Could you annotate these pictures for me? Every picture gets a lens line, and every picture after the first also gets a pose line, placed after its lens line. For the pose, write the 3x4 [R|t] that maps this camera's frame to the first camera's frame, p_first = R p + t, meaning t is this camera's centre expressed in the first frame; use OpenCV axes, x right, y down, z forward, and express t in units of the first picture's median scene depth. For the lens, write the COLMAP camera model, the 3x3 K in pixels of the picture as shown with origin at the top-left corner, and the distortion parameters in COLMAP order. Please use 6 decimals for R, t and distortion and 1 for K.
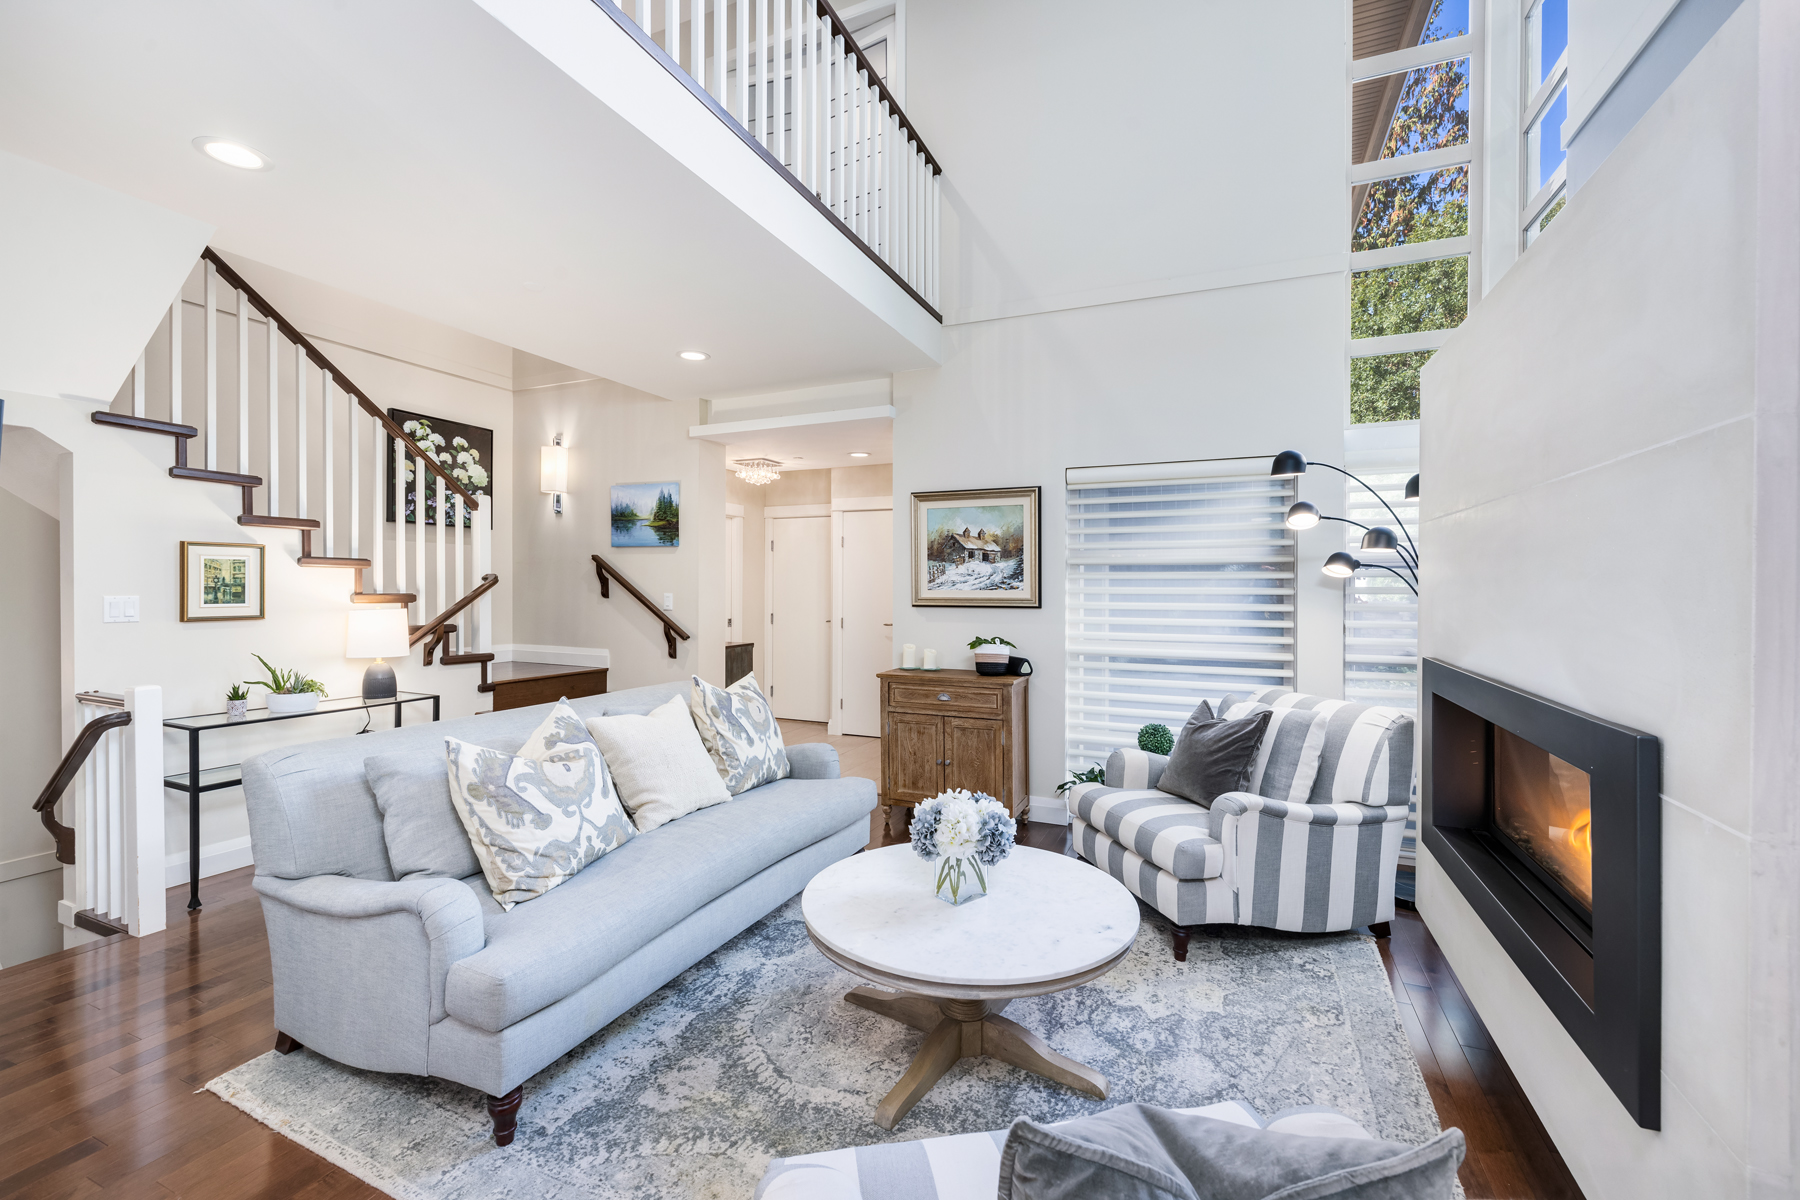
lens RADIAL K [[748.7, 0, 905.0], [0, 748.7, 590.8], [0, 0, 1]] dist [-0.000834, 0.000109]
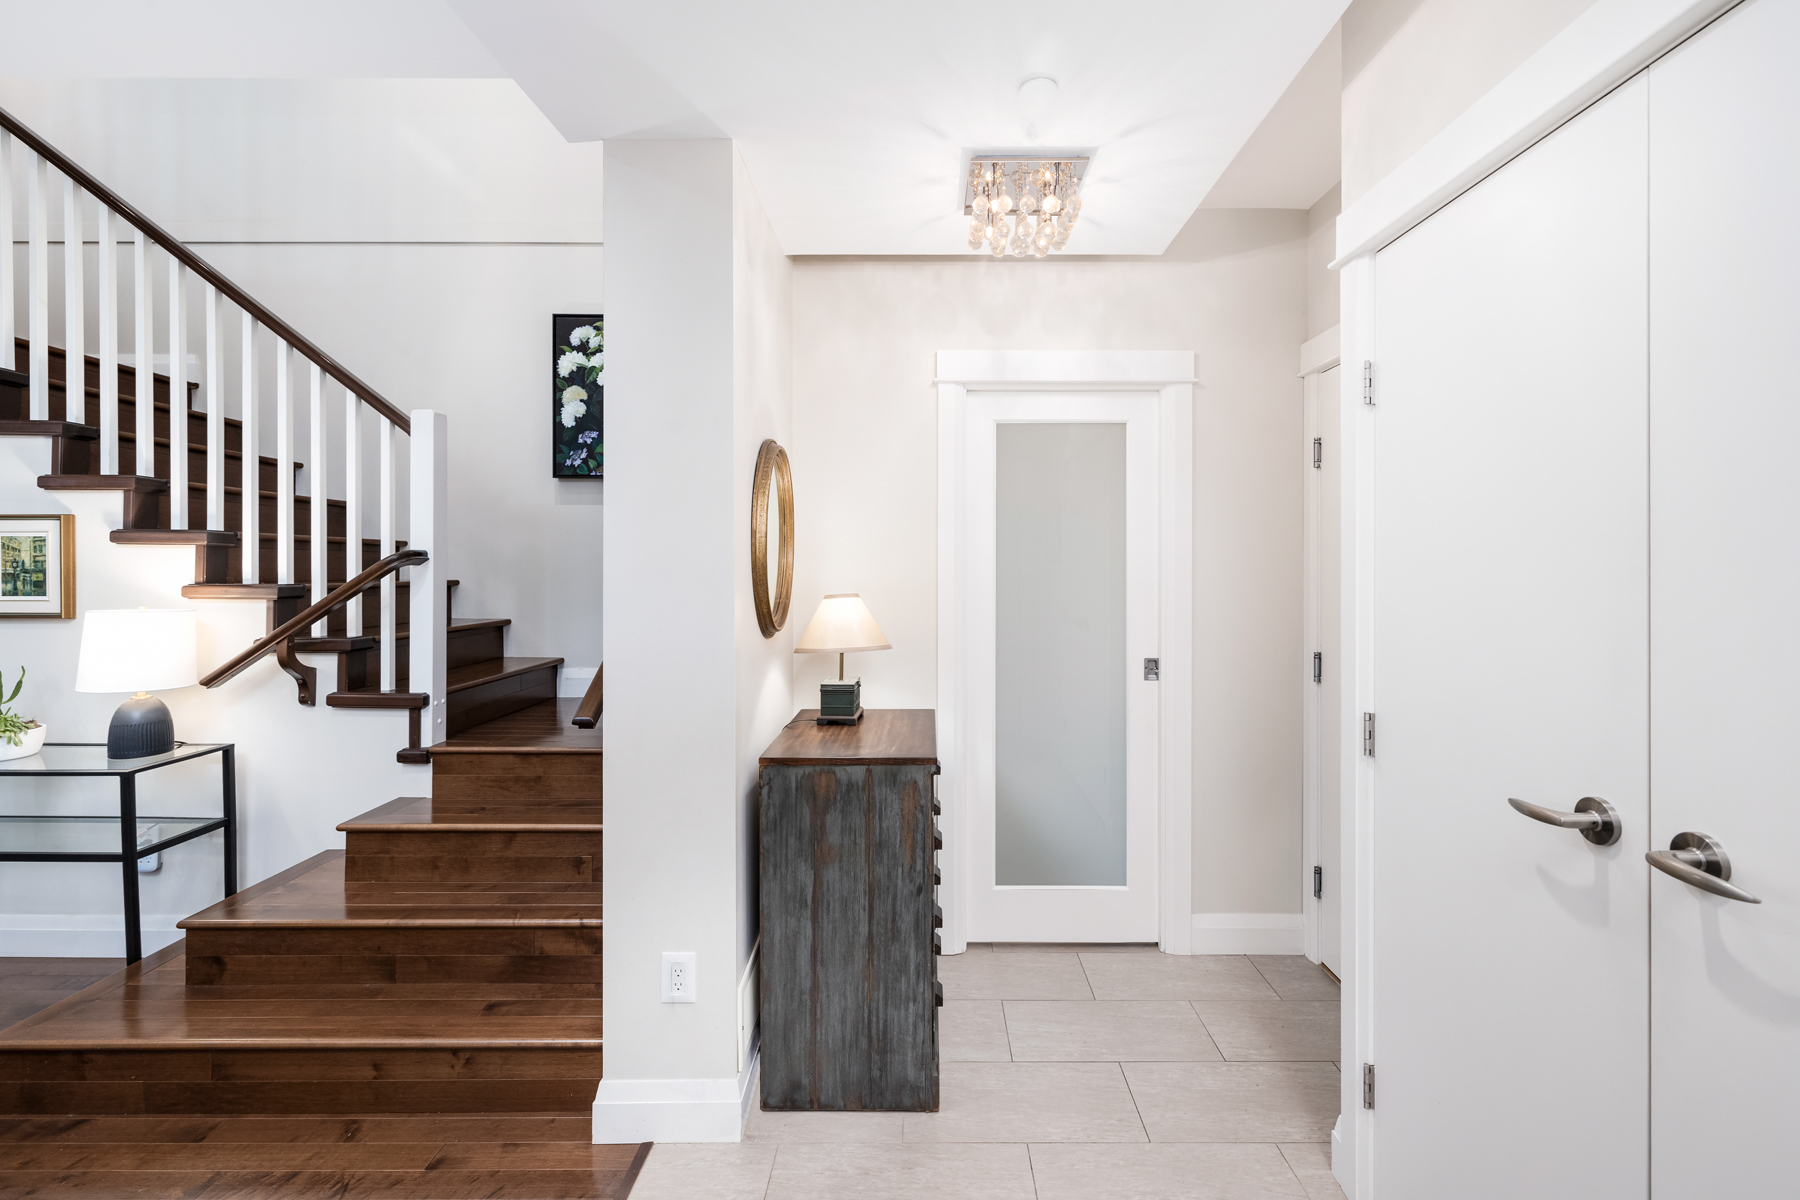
lens RADIAL K [[748.7, 0, 918.4], [0, 748.7, 560.0], [0, 0, 1]] dist [-0.000834, 0.000109]
pose [[0.401839, -0.005501, -0.915694, 0.125426], [-0.004800, 0.999956, -0.008113, -0.016545], [0.915698, 0.007656, 0.401795, 1.478525]]
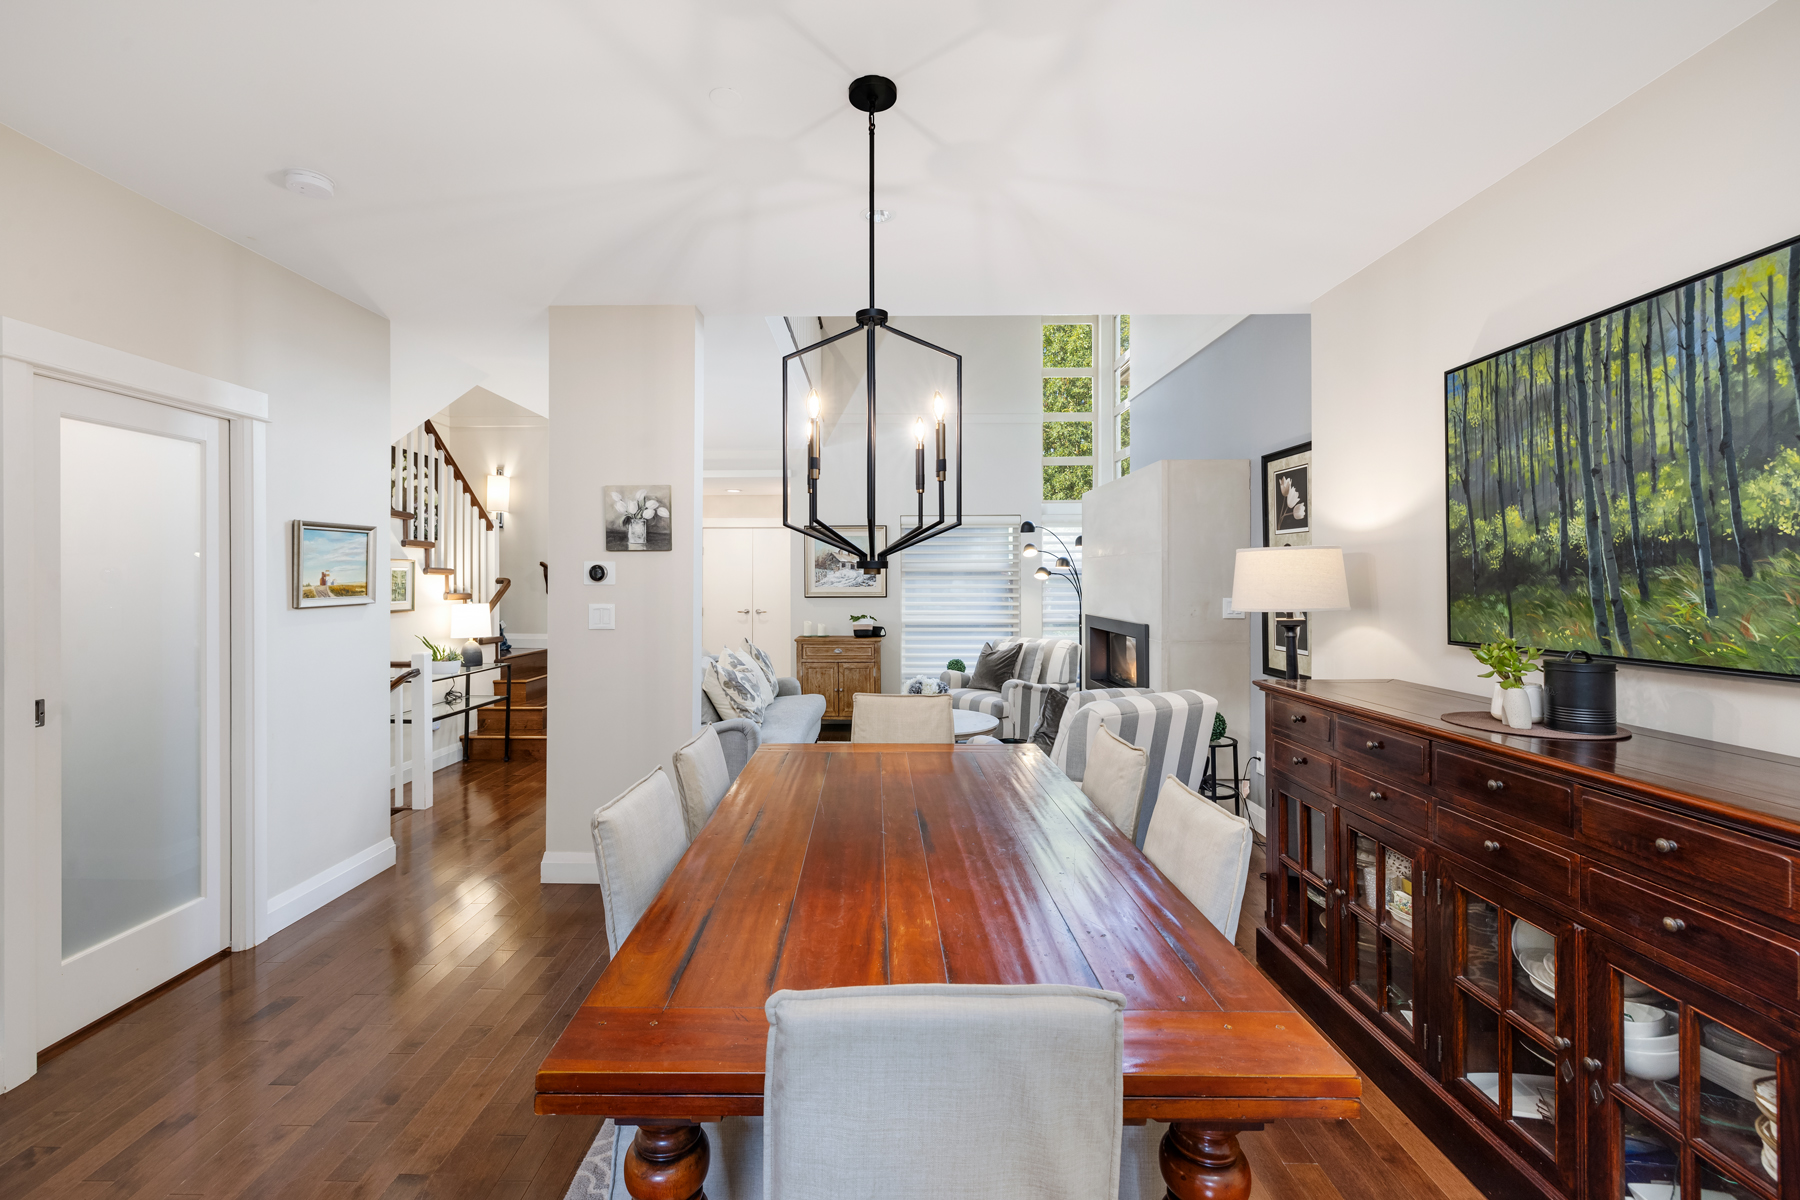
lens RADIAL K [[748.7, 0, 887.3], [0, 748.7, 581.8], [0, 0, 1]] dist [-0.000834, 0.000109]
pose [[0.919280, -0.005414, 0.393567, -0.595299], [0.006665, 0.999976, -0.001811, -0.010878], [-0.393548, 0.004288, 0.919294, -0.686444]]
